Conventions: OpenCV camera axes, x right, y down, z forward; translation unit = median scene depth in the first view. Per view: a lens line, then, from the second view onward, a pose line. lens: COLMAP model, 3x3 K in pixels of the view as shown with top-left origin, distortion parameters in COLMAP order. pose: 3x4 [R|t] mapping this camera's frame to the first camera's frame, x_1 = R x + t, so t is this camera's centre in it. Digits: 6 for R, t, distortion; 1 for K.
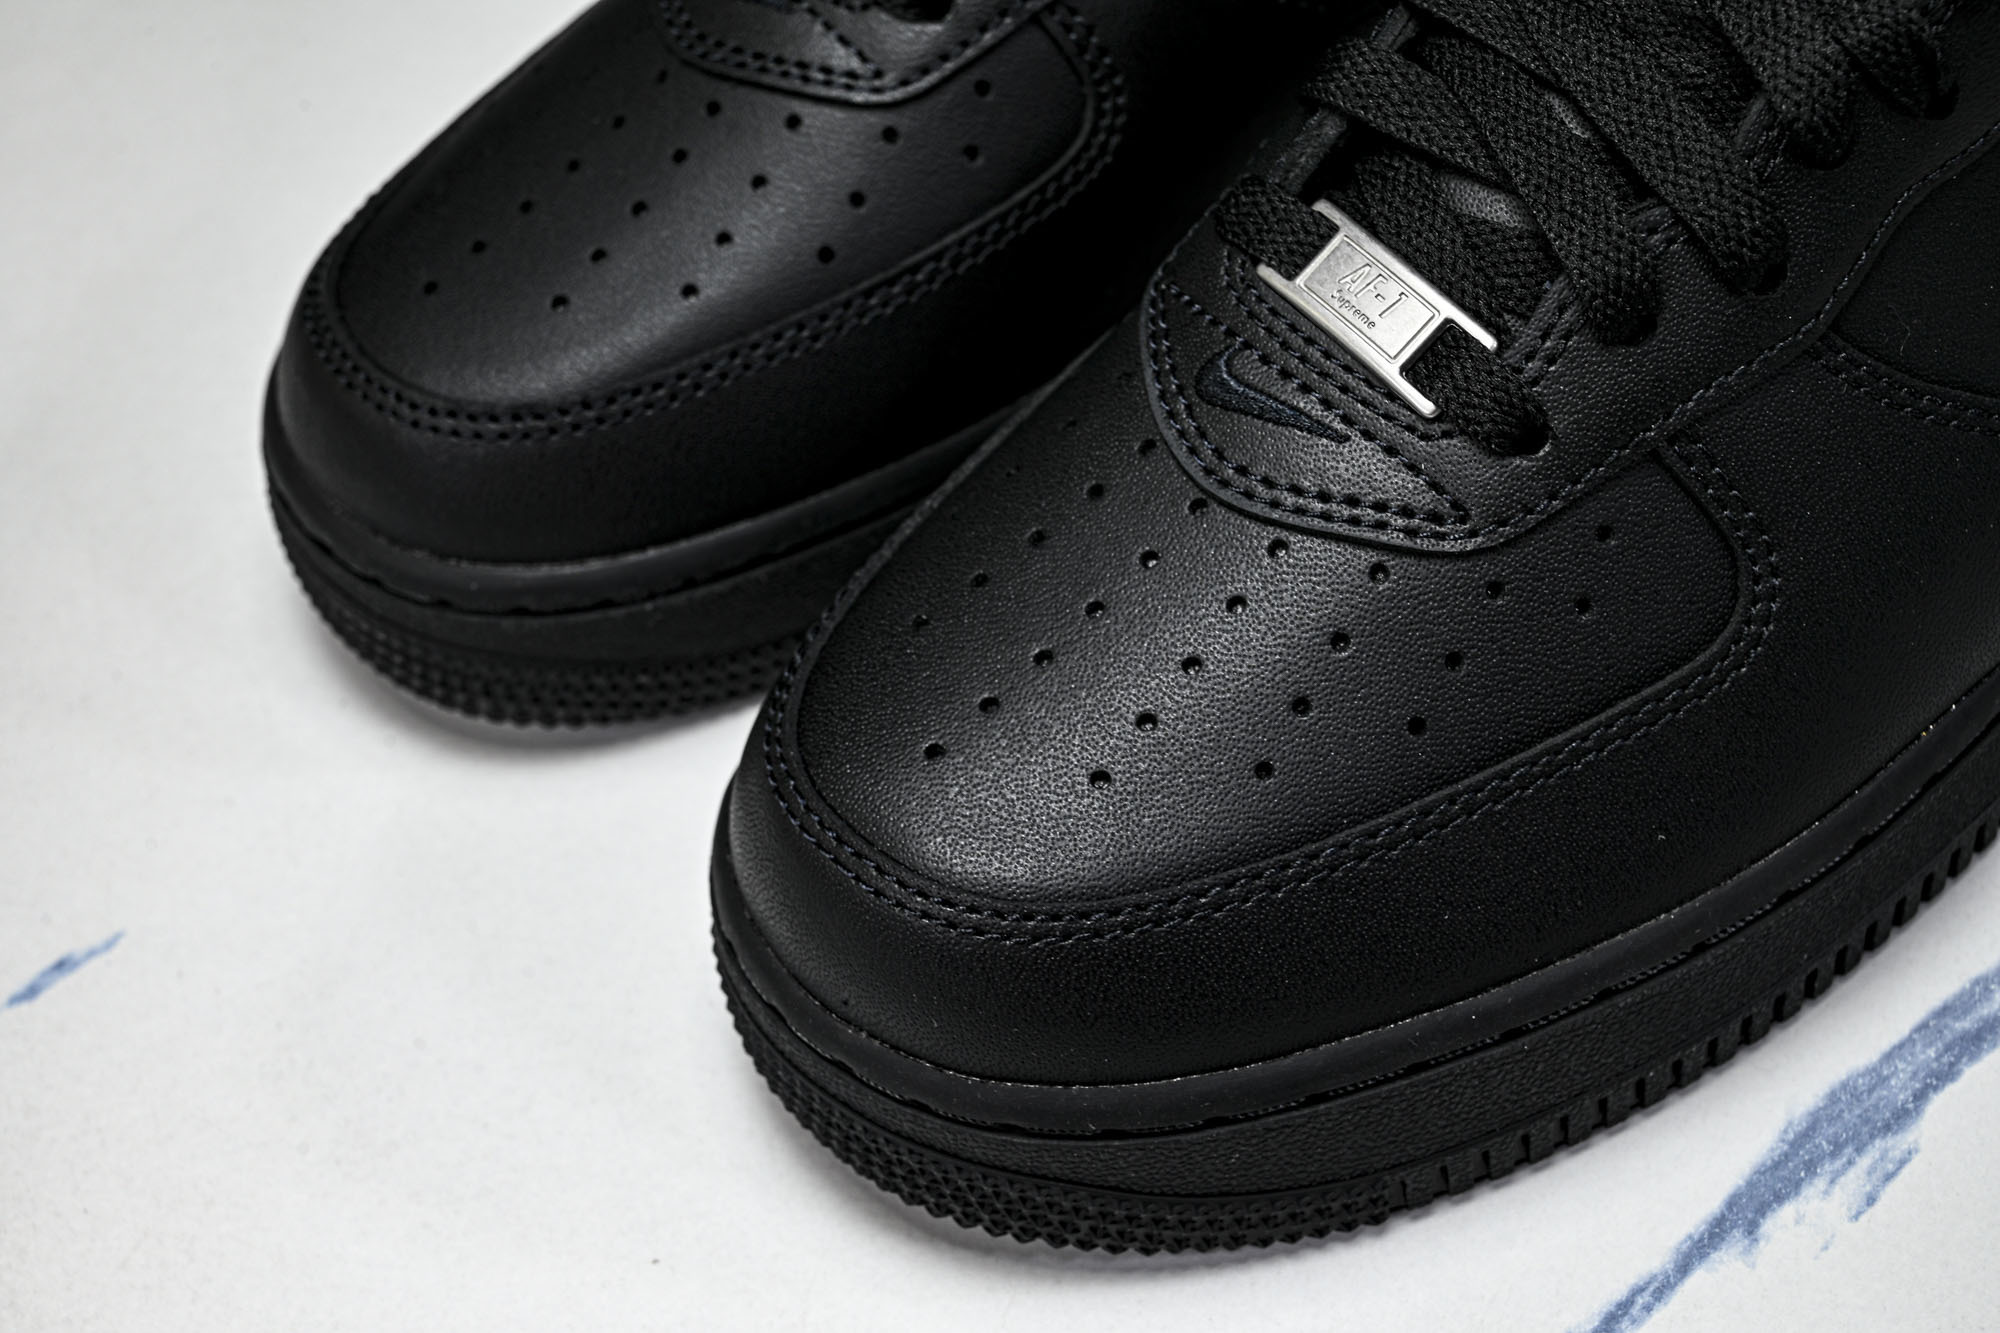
lens RADIAL K [[3301.2, 0, 989.7], [0, 3301.2, 676.8], [0, 0, 1]] dist [-0.007688, 0.000000]
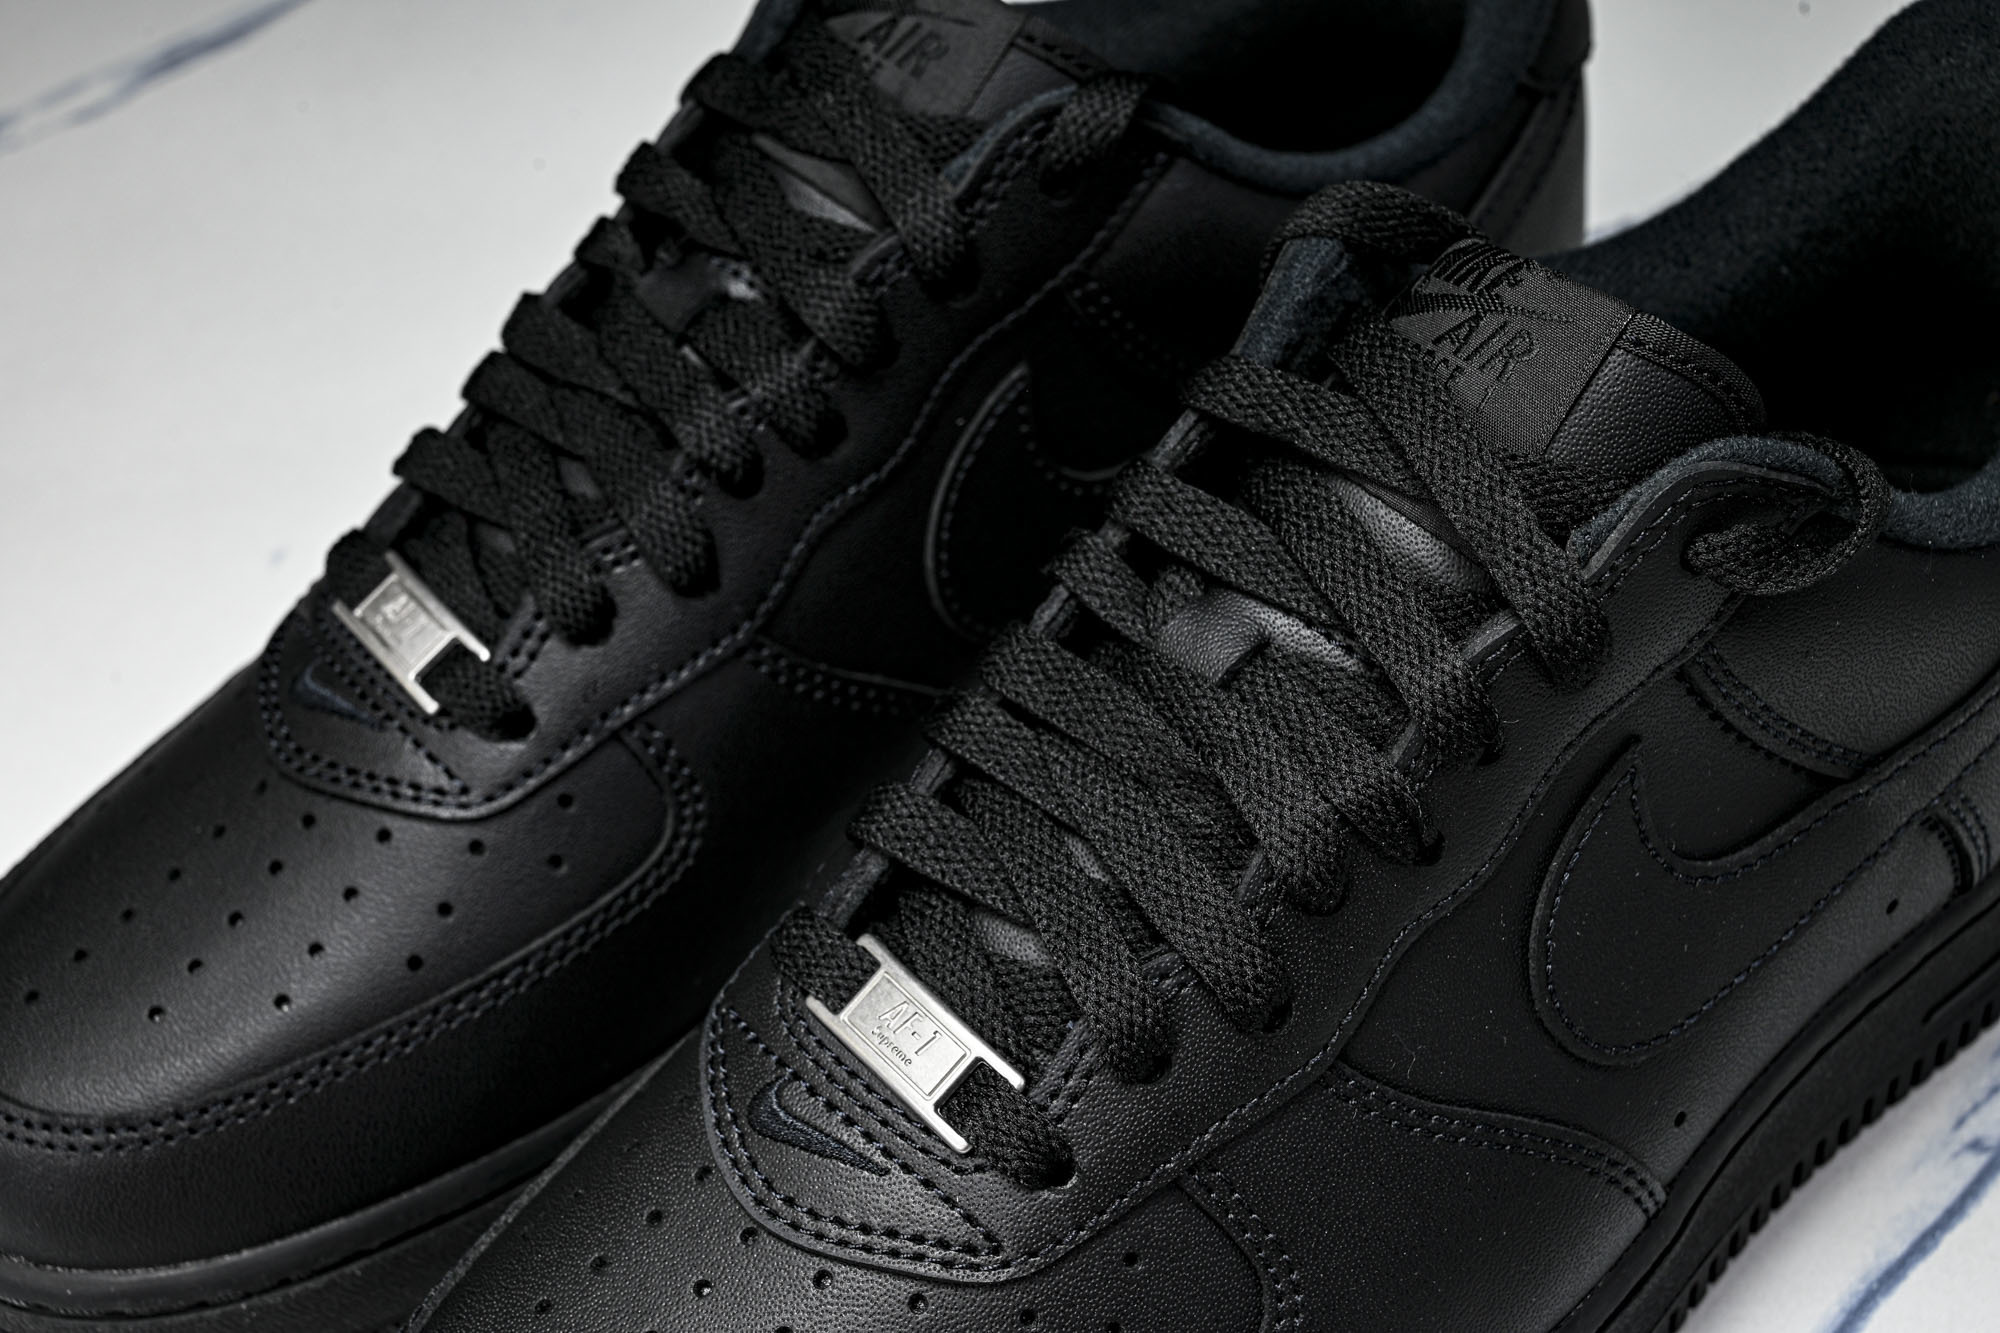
lens RADIAL K [[3301.2, 0, 1003.6], [0, 3301.2, 649.0], [0, 0, 1]] dist [-0.007688, 0.000000]
pose [[0.997832, -0.013022, 0.064513, 0.076432], [0.021171, 0.991641, -0.127280, -0.098306], [-0.062316, 0.128369, 0.989767, -0.059340]]
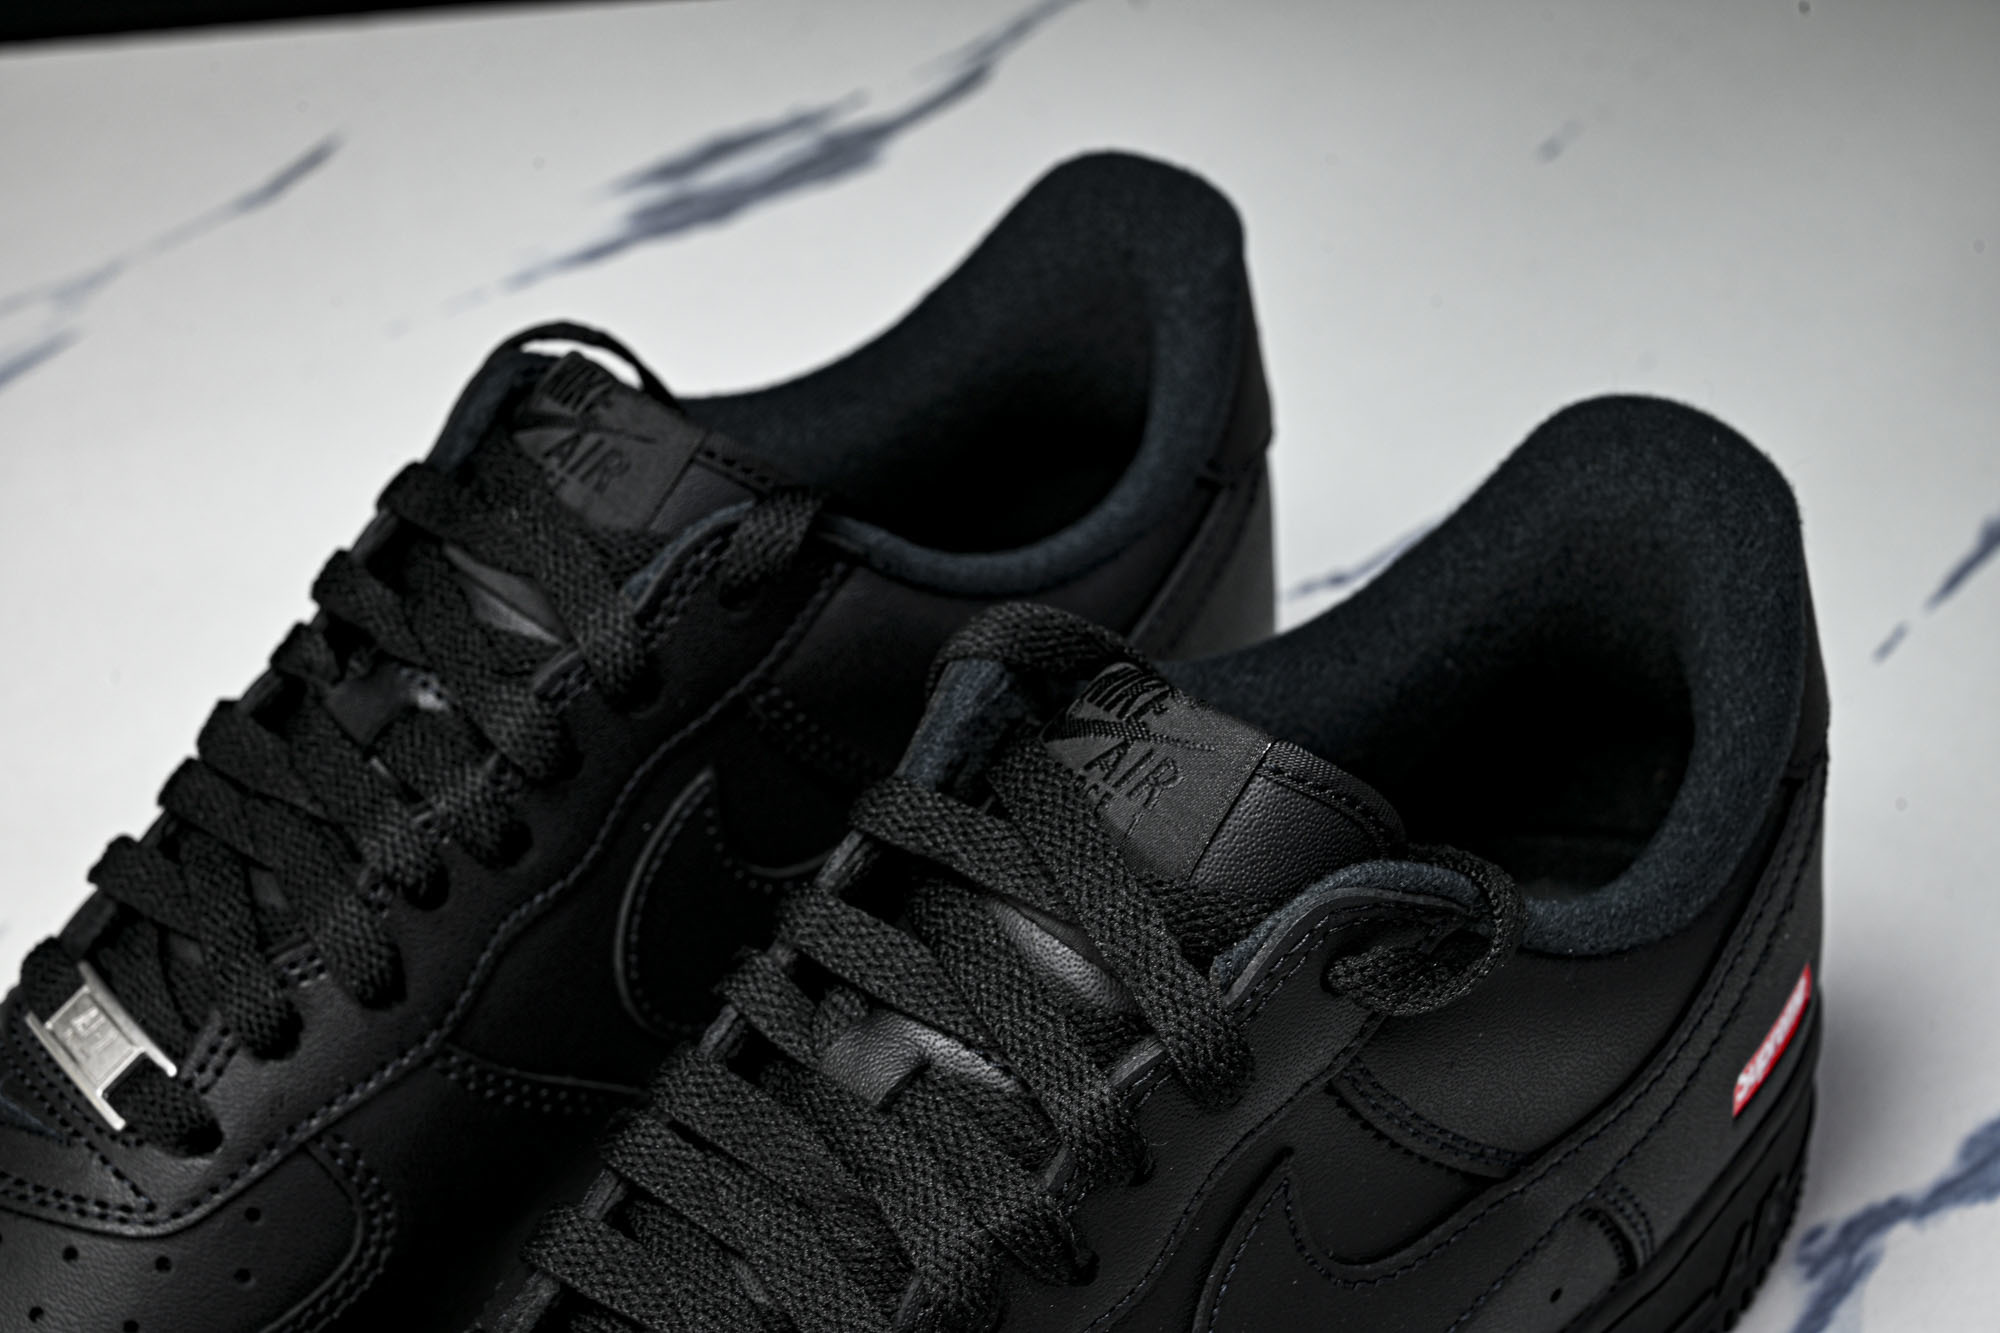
lens RADIAL K [[3301.2, 0, 1005.0], [0, 3301.2, 664.6], [0, 0, 1]] dist [-0.007688, 0.000000]
pose [[0.993311, -0.022504, 0.113253, 0.133037], [0.043712, 0.981114, -0.188429, -0.155086], [-0.106873, 0.192119, 0.975535, -0.099834]]
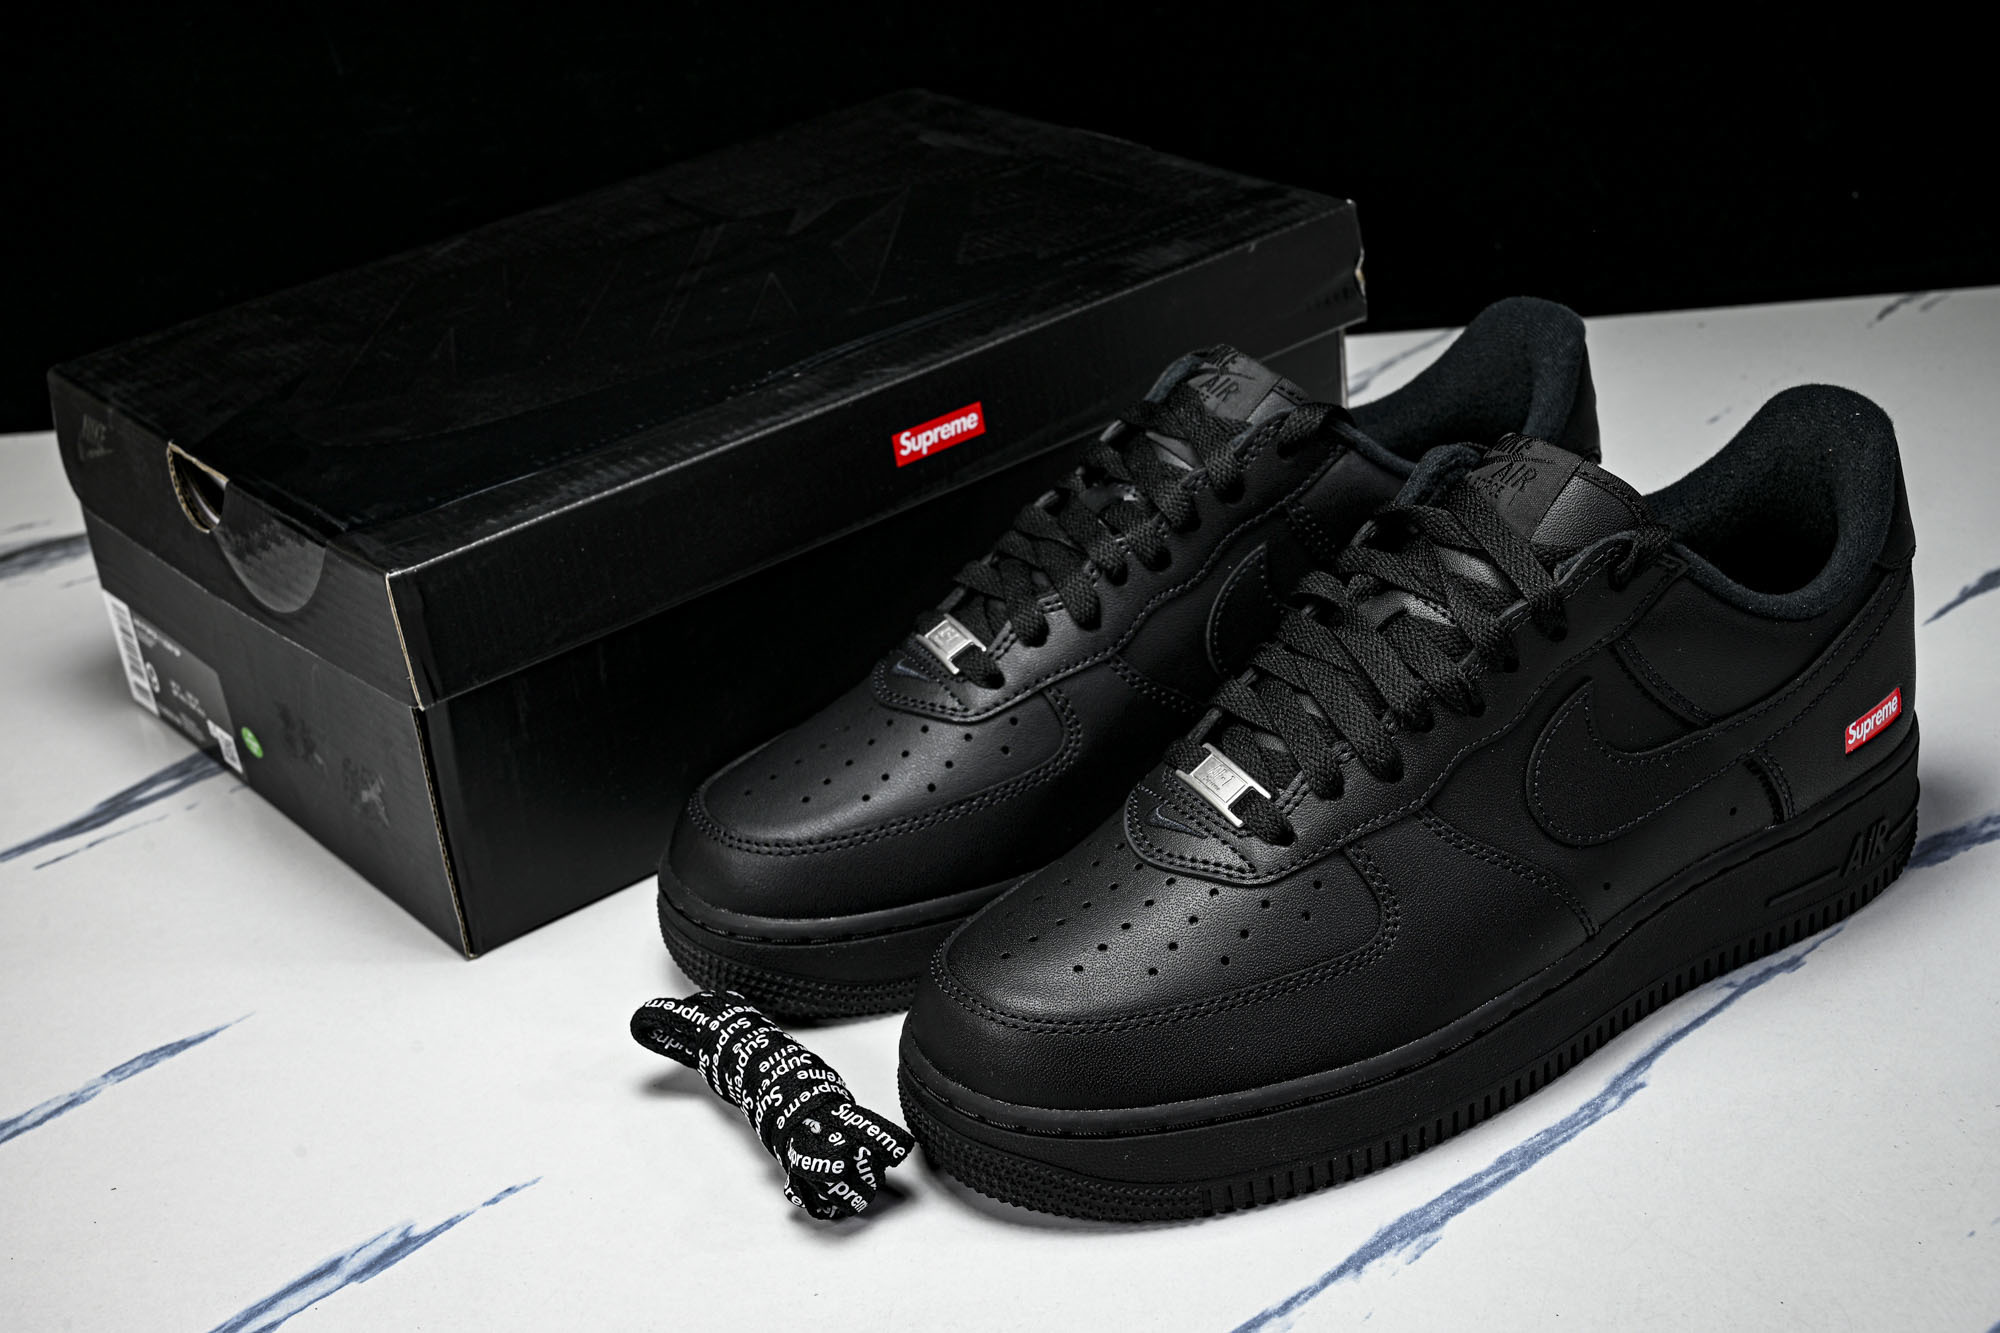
lens RADIAL K [[2881.1, 0, 999.7], [0, 2881.1, 664.2], [0, 0, 1]] dist [-0.051057, 0.000000]
pose [[0.988170, 0.080535, -0.130518, 0.251380], [-0.122933, 0.924770, -0.360121, 0.505097], [0.091697, 0.371906, 0.923730, -0.810110]]
